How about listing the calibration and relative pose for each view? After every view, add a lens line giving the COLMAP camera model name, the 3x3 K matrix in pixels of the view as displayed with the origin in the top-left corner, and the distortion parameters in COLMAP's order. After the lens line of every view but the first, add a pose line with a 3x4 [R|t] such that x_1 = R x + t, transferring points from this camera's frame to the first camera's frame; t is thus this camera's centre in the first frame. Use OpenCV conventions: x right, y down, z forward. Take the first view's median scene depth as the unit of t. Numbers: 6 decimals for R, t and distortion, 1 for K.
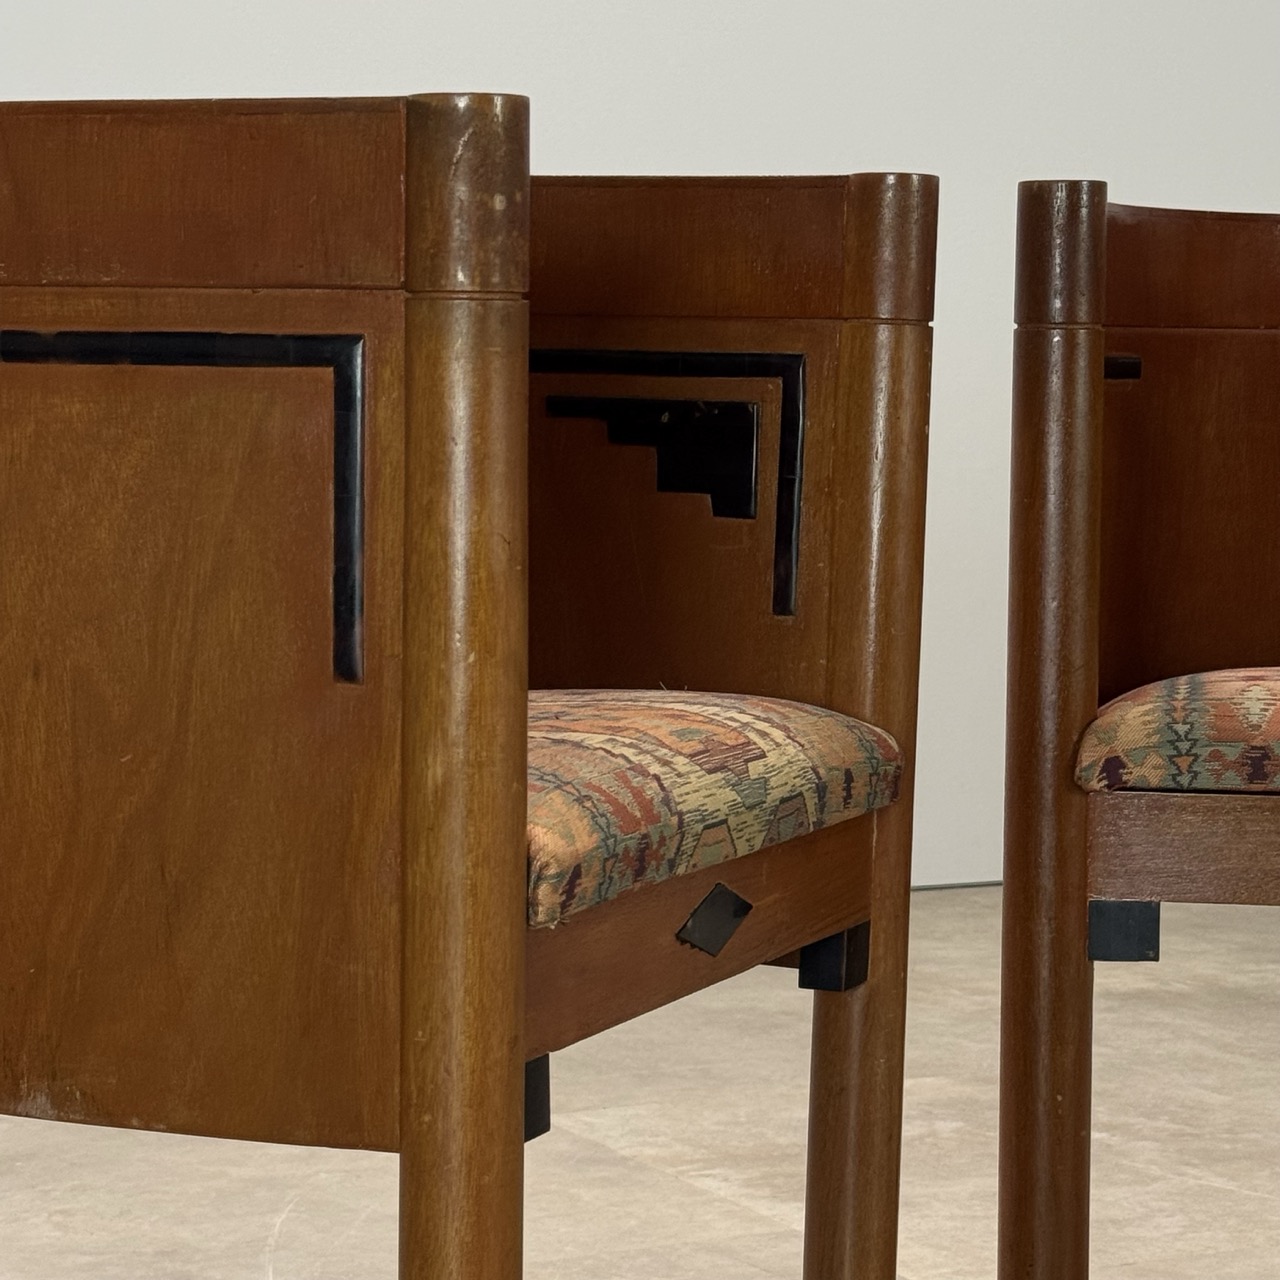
lens RADIAL K [[3580.2, 0, 663.7], [0, 3580.2, 640.2], [0, 0, 1]] dist [0.142416, 0.401196]
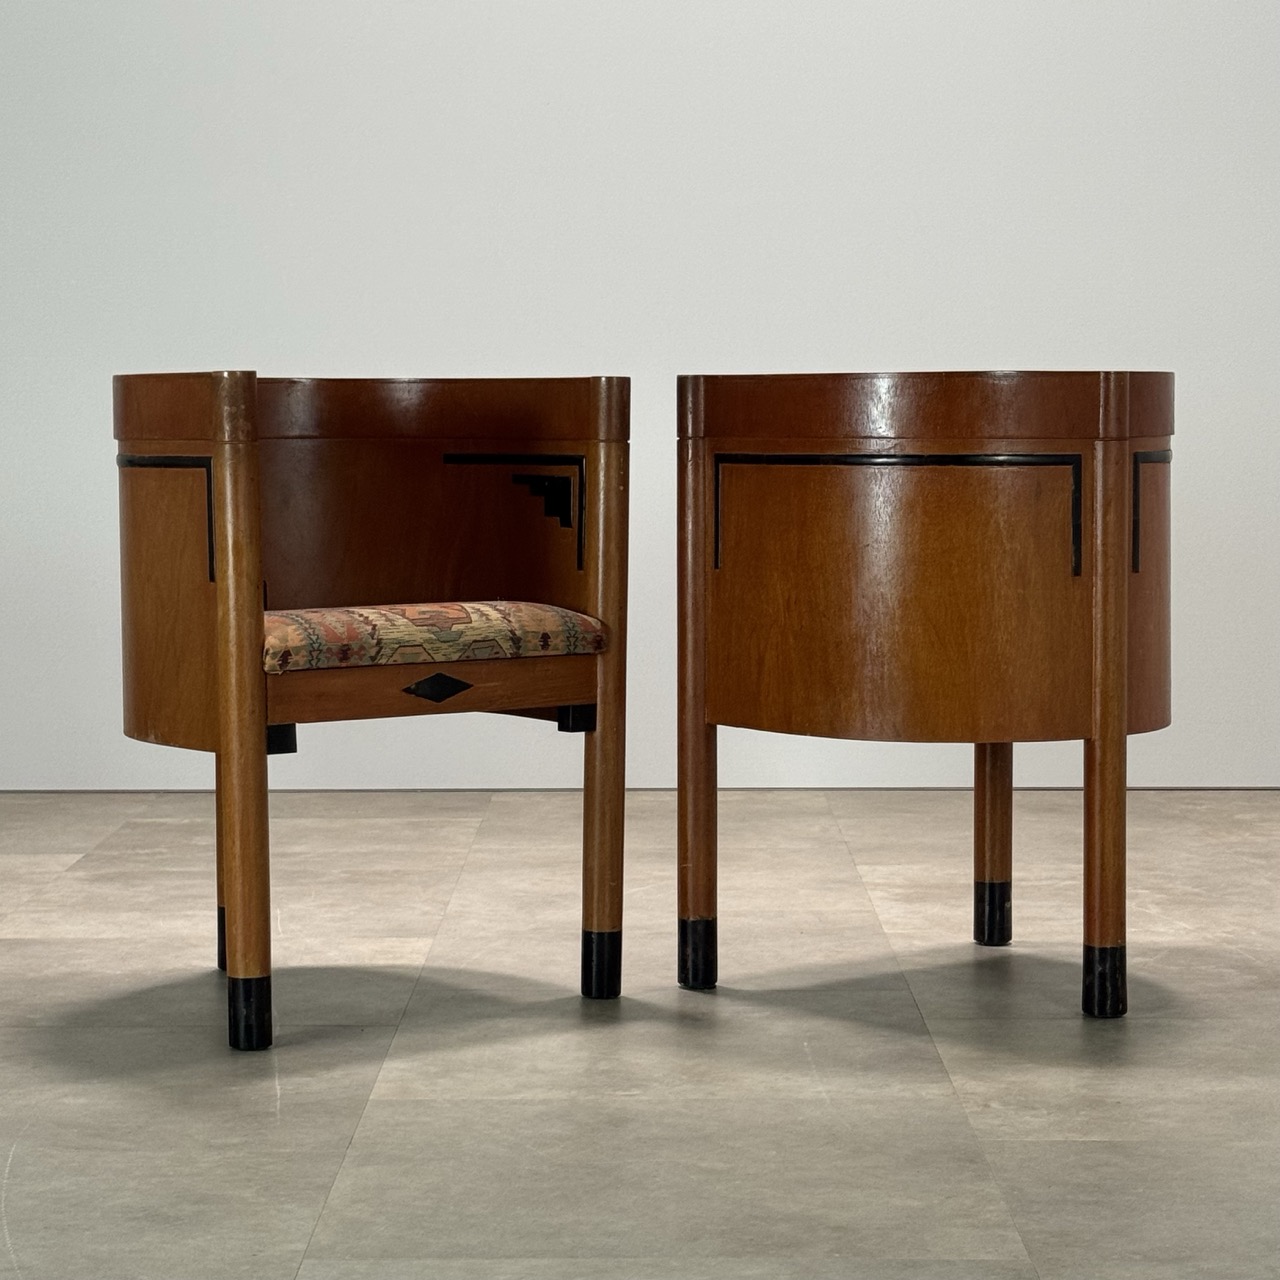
lens RADIAL K [[3186.0, 0, 640.0], [0, 3186.0, 640.0], [0, 0, 1]] dist [0.171528, 0.098830]
pose [[0.864995, 0.018626, -0.501434, 1.115765], [-0.023261, 0.999725, -0.002990, 0.043746], [0.501240, 0.014250, 0.865191, -0.752821]]
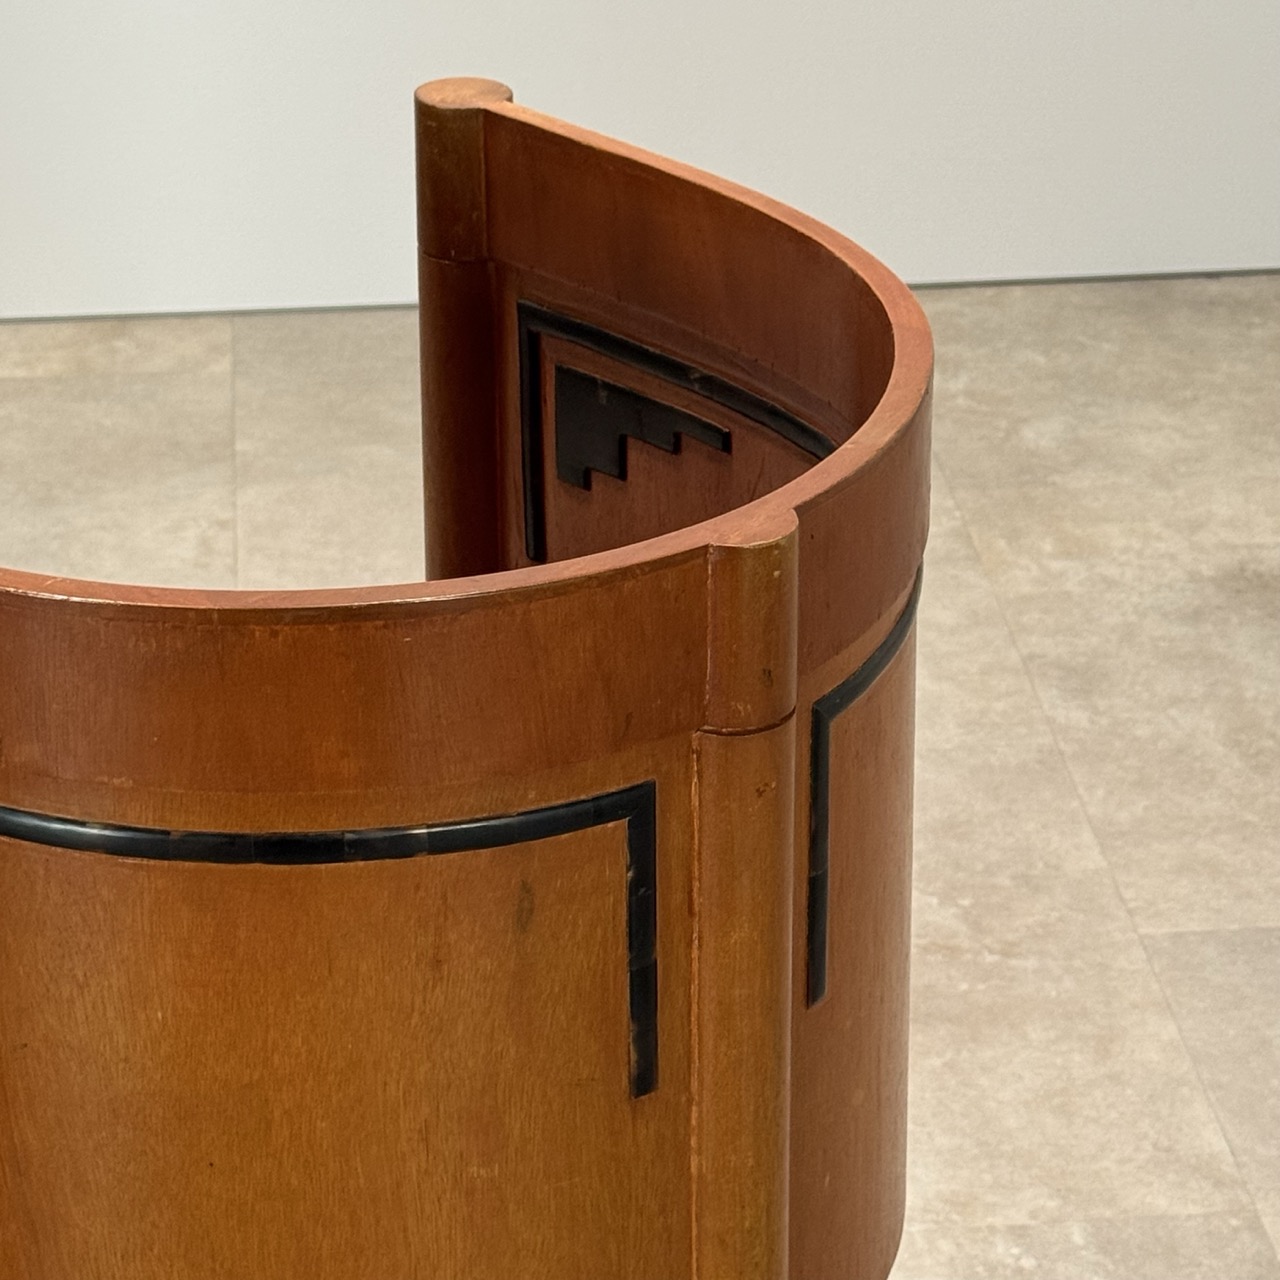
lens RADIAL K [[3877.9, 0, 640.0], [0, 3877.9, 640.0], [0, 0, 1]] dist [0.077352, 1.437807]
pose [[0.911444, 0.166197, -0.376362, 0.650451], [-0.014887, 0.927502, 0.373521, -0.405483], [0.411155, -0.334841, 0.847840, 0.426325]]
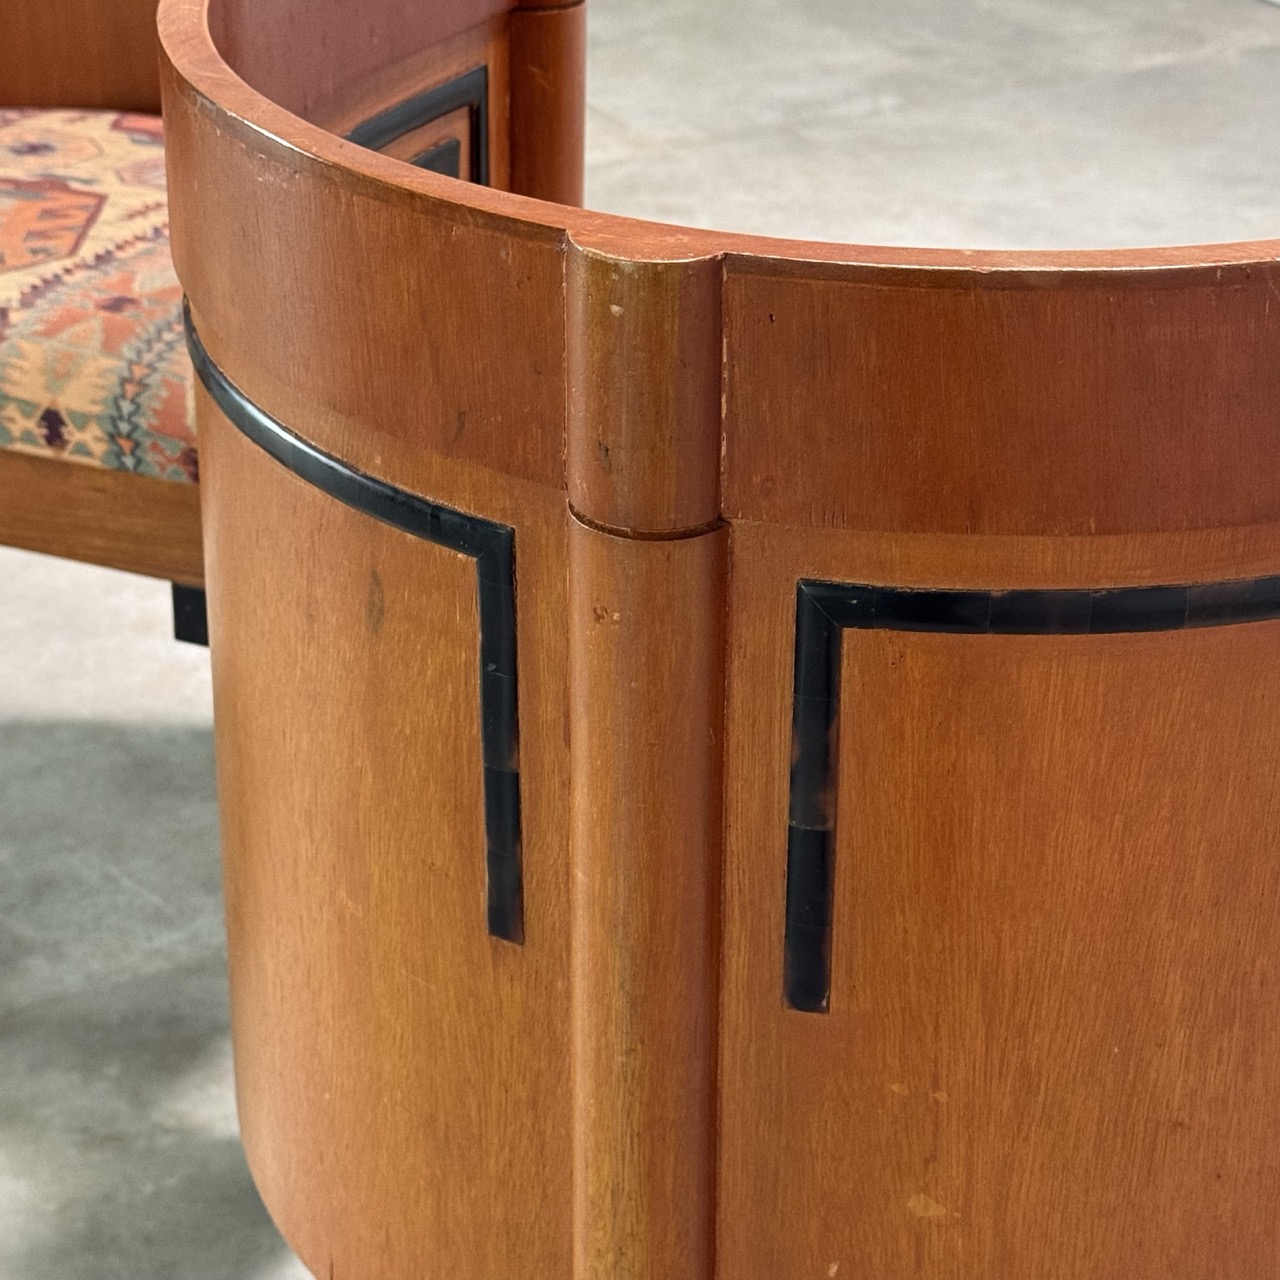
lens RADIAL K [[3045.3, 0, 640.0], [0, 3045.3, 640.0], [0, 0, 1]] dist [0.115739, 0.194160]
pose [[-0.004744, 0.442533, -0.896739, 0.785576], [-0.091026, 0.892835, 0.441088, -0.275417], [0.995837, 0.083720, 0.036047, 1.094048]]
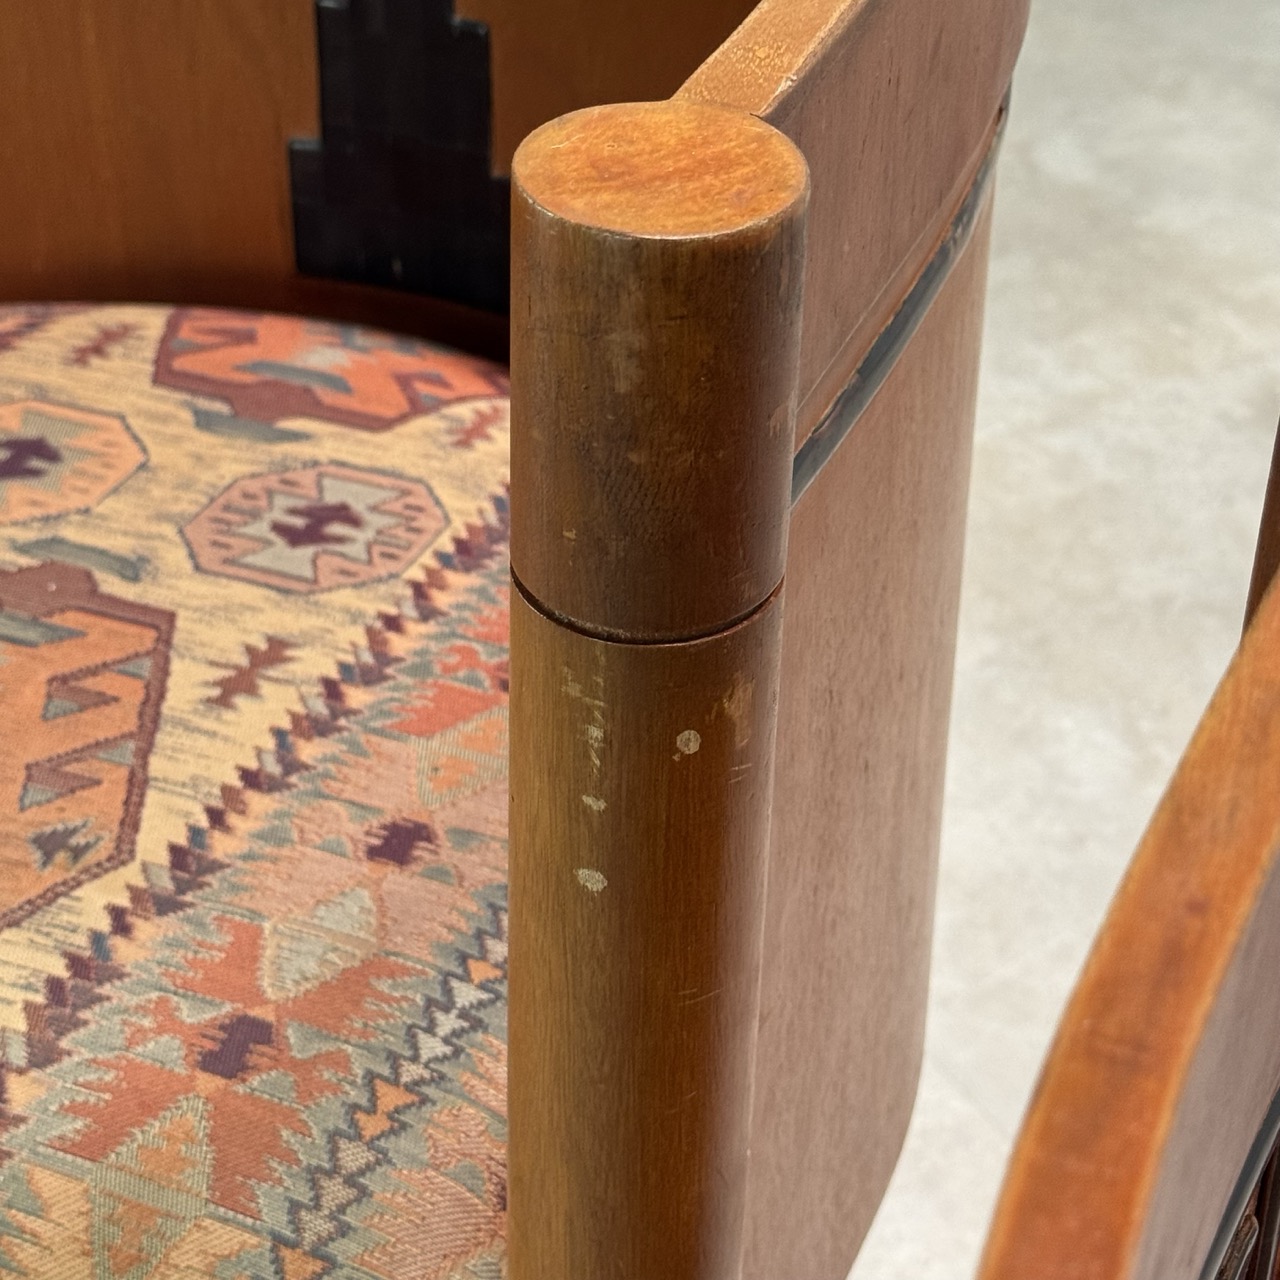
lens RADIAL K [[3045.3, 0, 640.0], [0, 3045.3, 640.0], [0, 0, 1]] dist [0.115739, 0.194160]
pose [[0.018993, 0.570326, -0.821199, 0.305170], [-0.094360, 0.818703, 0.566411, -0.247975], [0.995357, 0.066731, 0.069365, 0.998285]]
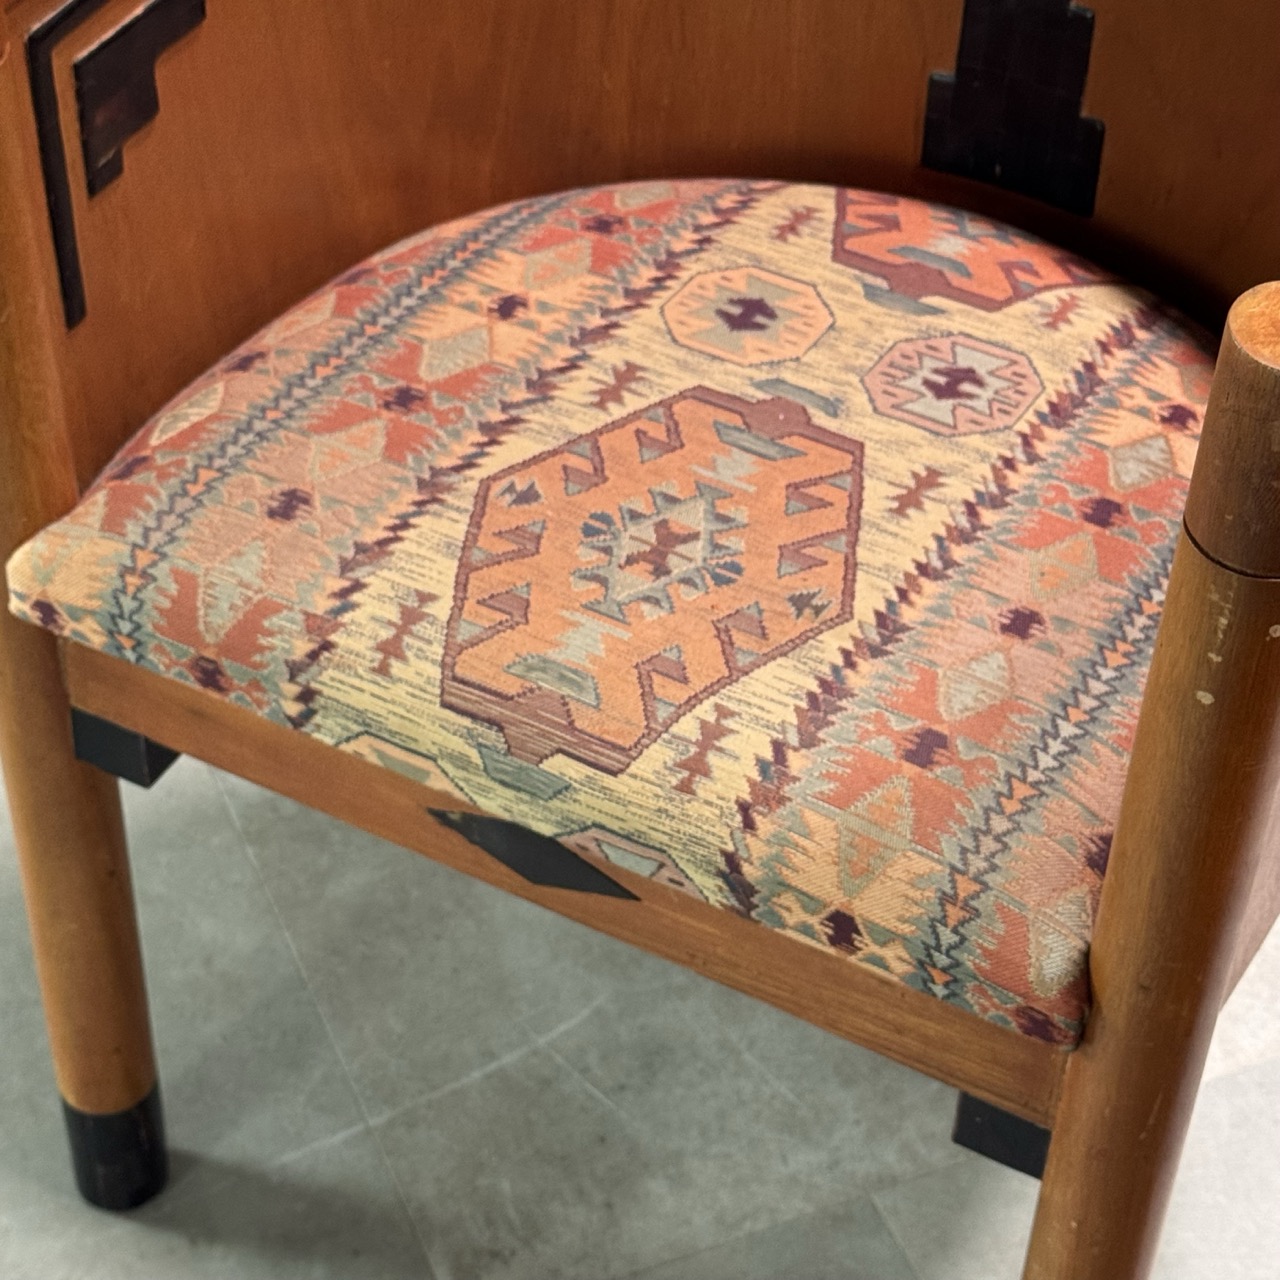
lens RADIAL K [[3045.3, 0, 640.0], [0, 3045.3, 640.0], [0, 0, 1]] dist [0.115739, 0.194160]
pose [[-0.114978, 0.666085, -0.736960, 0.466109], [-0.107195, 0.729229, 0.675822, -0.411930], [0.987567, 0.156703, -0.012444, 0.924828]]
